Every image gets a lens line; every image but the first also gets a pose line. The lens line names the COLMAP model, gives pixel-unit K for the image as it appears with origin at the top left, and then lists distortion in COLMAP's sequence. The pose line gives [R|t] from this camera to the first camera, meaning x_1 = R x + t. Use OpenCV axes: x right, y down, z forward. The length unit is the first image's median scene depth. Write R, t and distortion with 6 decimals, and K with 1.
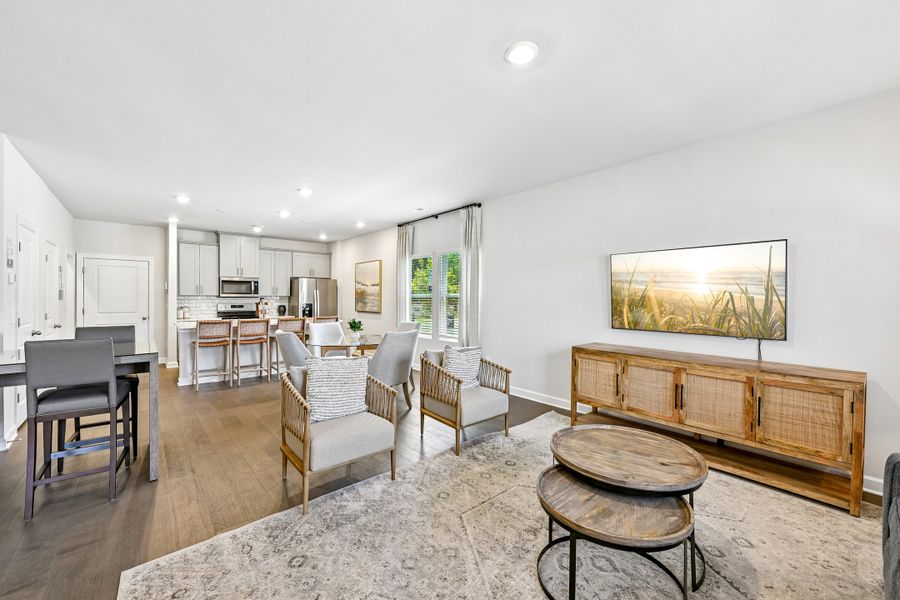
lens RADIAL K [[366.3, 0, 449.3], [0, 366.3, 295.2], [0, 0, 1]] dist [-0.000416, -0.000076]
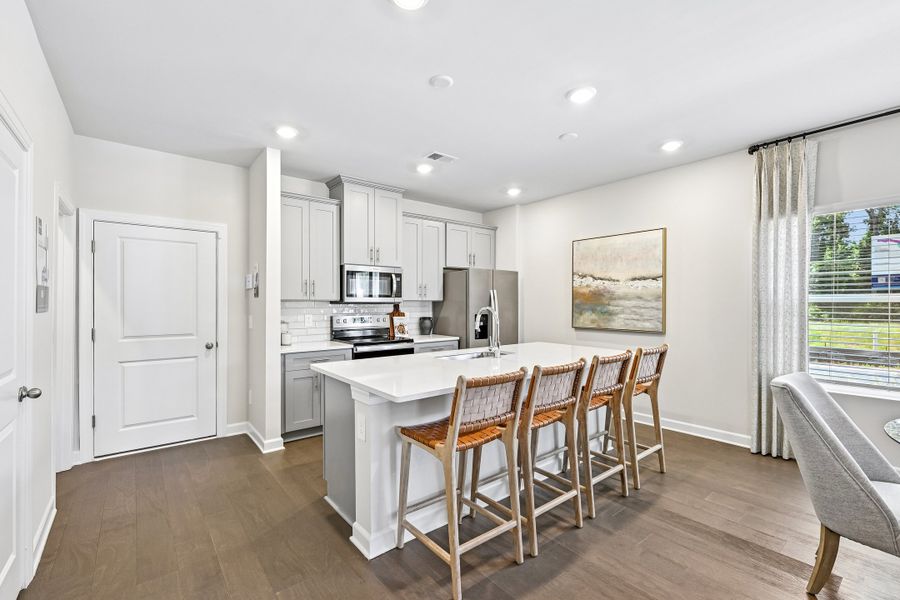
lens RADIAL K [[393.2, 0, 448.8], [0, 393.2, 296.4], [0, 0, 1]] dist [-0.001063, -0.000124]
pose [[0.999655, -0.003657, -0.025995, -0.471534], [0.003428, 0.999955, -0.008836, 0.001232], [0.026026, 0.008744, 0.999623, 0.452971]]
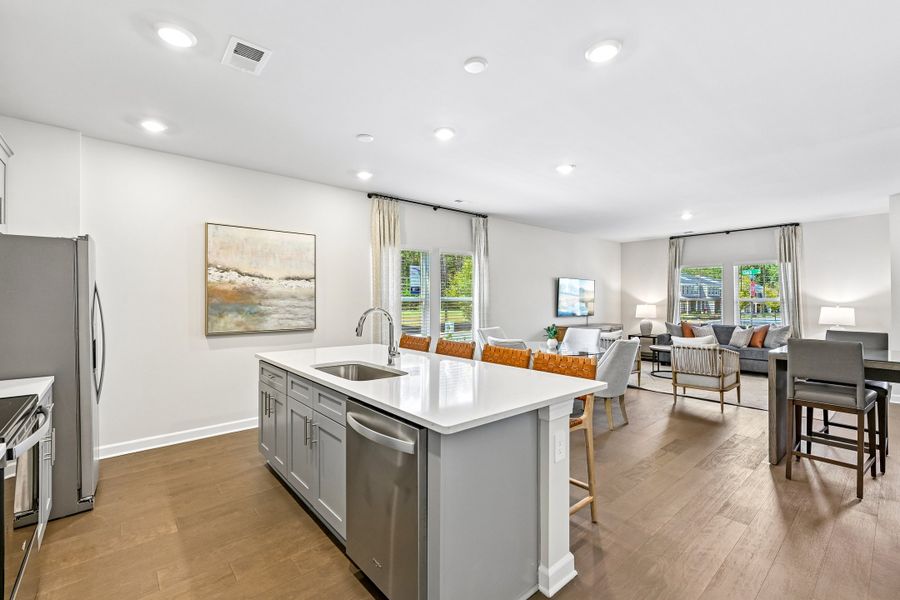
lens RADIAL K [[393.2, 0, 448.8], [0, 393.2, 296.4], [0, 0, 1]] dist [-0.001063, -0.000124]
pose [[-0.014676, 0.007488, 0.999864, -0.794016], [-0.005438, 0.999957, -0.007568, 0.001113], [-0.999878, -0.005548, -0.014634, 0.805417]]
